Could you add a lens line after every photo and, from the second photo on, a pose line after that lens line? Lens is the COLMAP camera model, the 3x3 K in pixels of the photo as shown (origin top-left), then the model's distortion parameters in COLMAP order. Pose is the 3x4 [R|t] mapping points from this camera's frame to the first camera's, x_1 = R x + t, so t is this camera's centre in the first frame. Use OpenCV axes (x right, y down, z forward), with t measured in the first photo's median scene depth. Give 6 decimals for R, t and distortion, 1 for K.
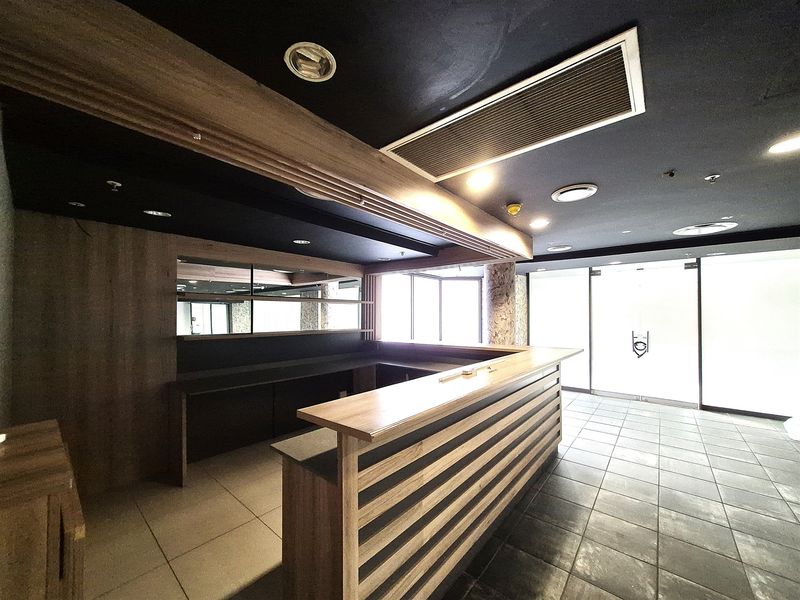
lens RADIAL K [[313.8, 0, 397.0], [0, 313.8, 304.7], [0, 0, 1]] dist [0.000460, -0.000121]
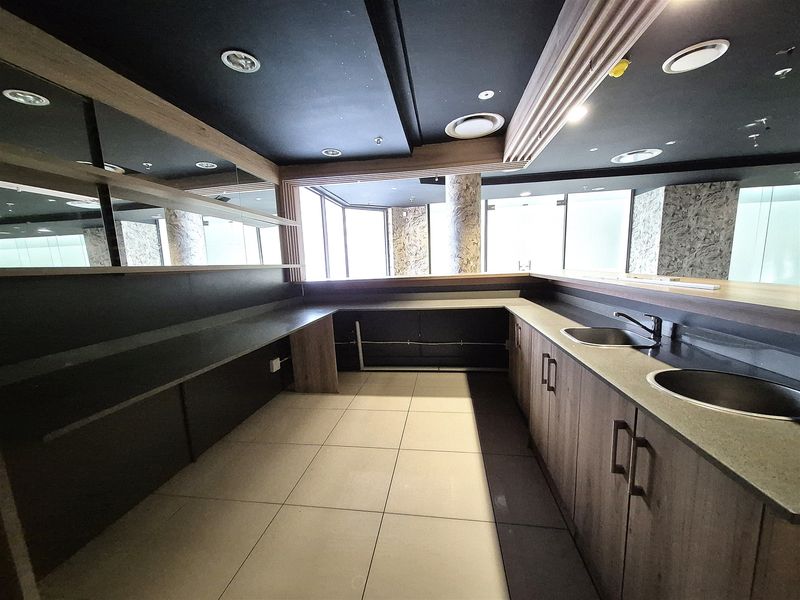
lens RADIAL K [[313.8, 0, 398.1], [0, 313.8, 310.2], [0, 0, 1]] dist [0.000460, -0.000121]
pose [[0.846718, -0.108270, 0.520908, -0.294639], [0.017055, 0.984096, 0.176819, 0.065502], [-0.531768, -0.140832, 0.835098, 0.332488]]
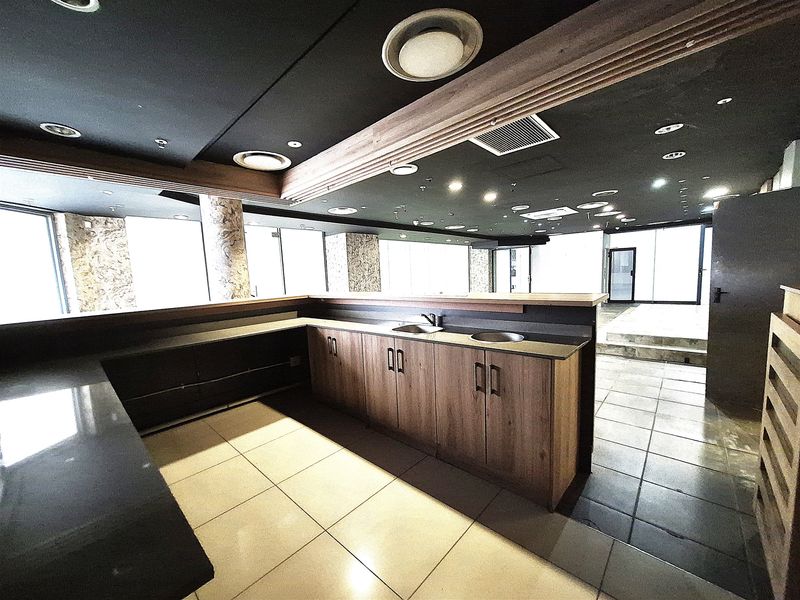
lens RADIAL K [[313.8, 0, 395.1], [0, 313.8, 304.8], [0, 0, 1]] dist [0.000460, -0.000121]
pose [[0.049908, -0.092180, 0.994491, -0.473690], [0.010362, 0.995726, 0.091774, 0.065029], [-0.998700, 0.005725, 0.050650, 0.504326]]
